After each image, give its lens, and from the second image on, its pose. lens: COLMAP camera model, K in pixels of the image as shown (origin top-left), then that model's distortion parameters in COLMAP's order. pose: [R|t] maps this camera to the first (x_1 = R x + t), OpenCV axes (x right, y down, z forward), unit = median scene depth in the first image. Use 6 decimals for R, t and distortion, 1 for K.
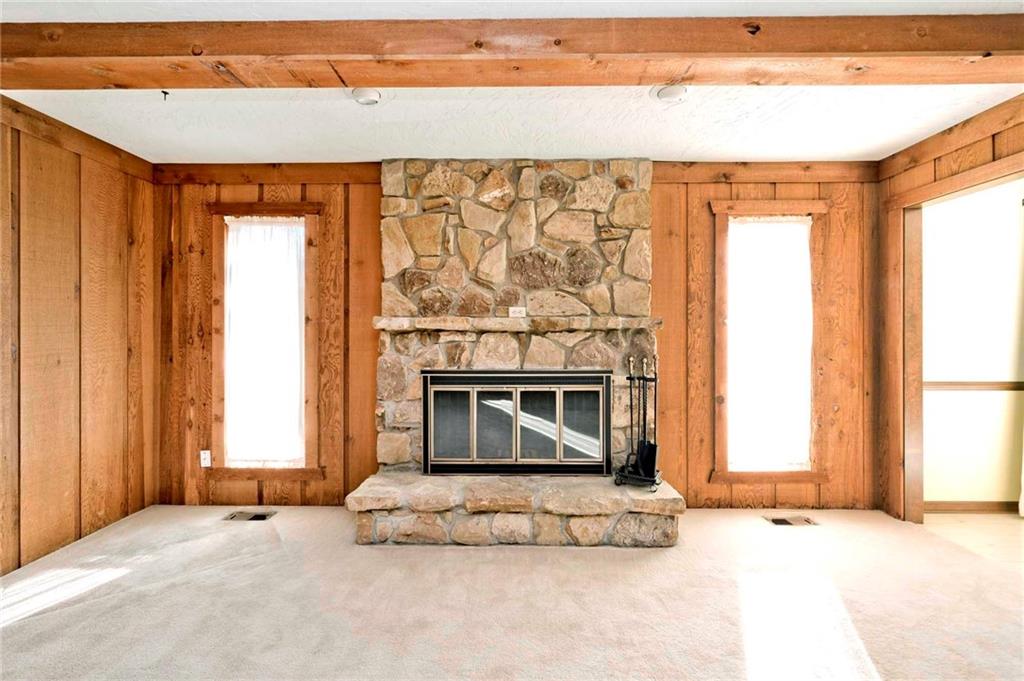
lens RADIAL K [[405.1, 0, 512.0], [0, 405.1, 340.5], [0, 0, 1]] dist [0.010831, -0.000017]
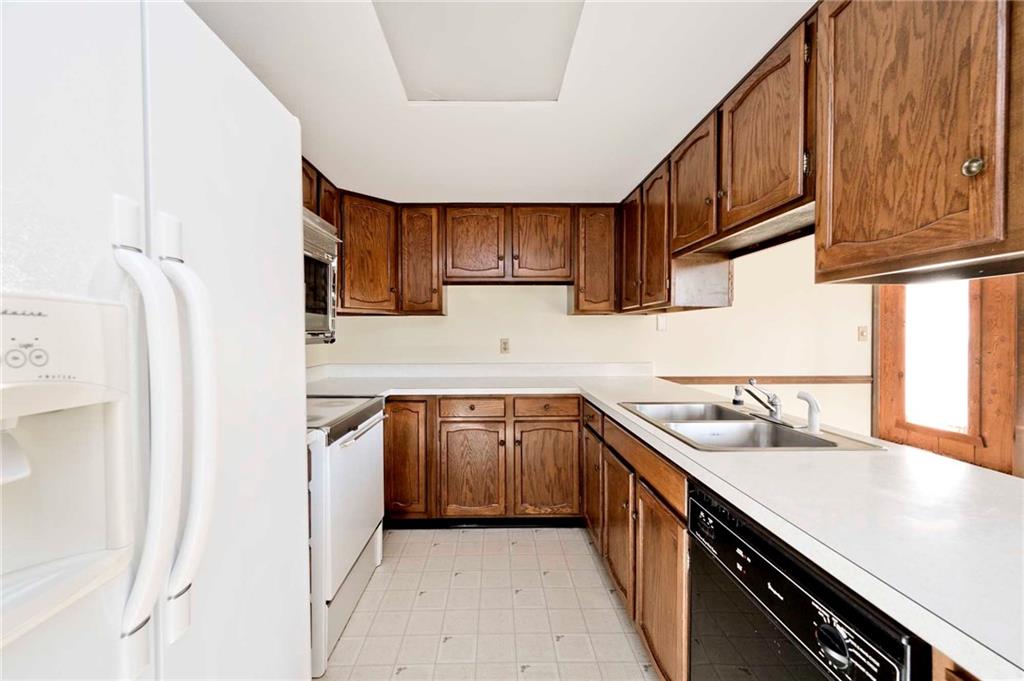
lens RADIAL K [[405.1, 0, 512.0], [0, 405.1, 340.5], [0, 0, 1]] dist [0.010831, -0.000017]
pose [[0.048642, 0.017042, -0.998671, 1.999816], [-0.000140, 0.999855, 0.017055, -0.012233], [0.998816, -0.000690, 0.048637, -0.561185]]
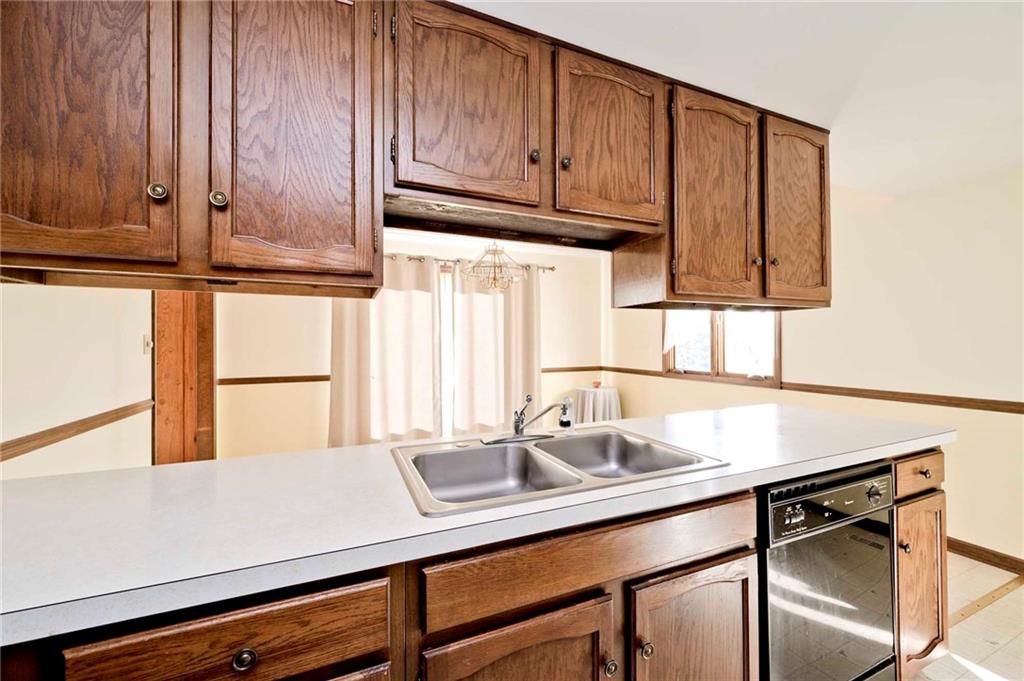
lens RADIAL K [[405.1, 0, 512.0], [0, 405.1, 340.5], [0, 0, 1]] dist [0.010831, -0.000017]
pose [[0.915690, -0.000065, 0.401884, 1.285127], [0.004148, 0.999948, -0.009290, -0.008415], [-0.401863, 0.010174, 0.915643, -0.617405]]
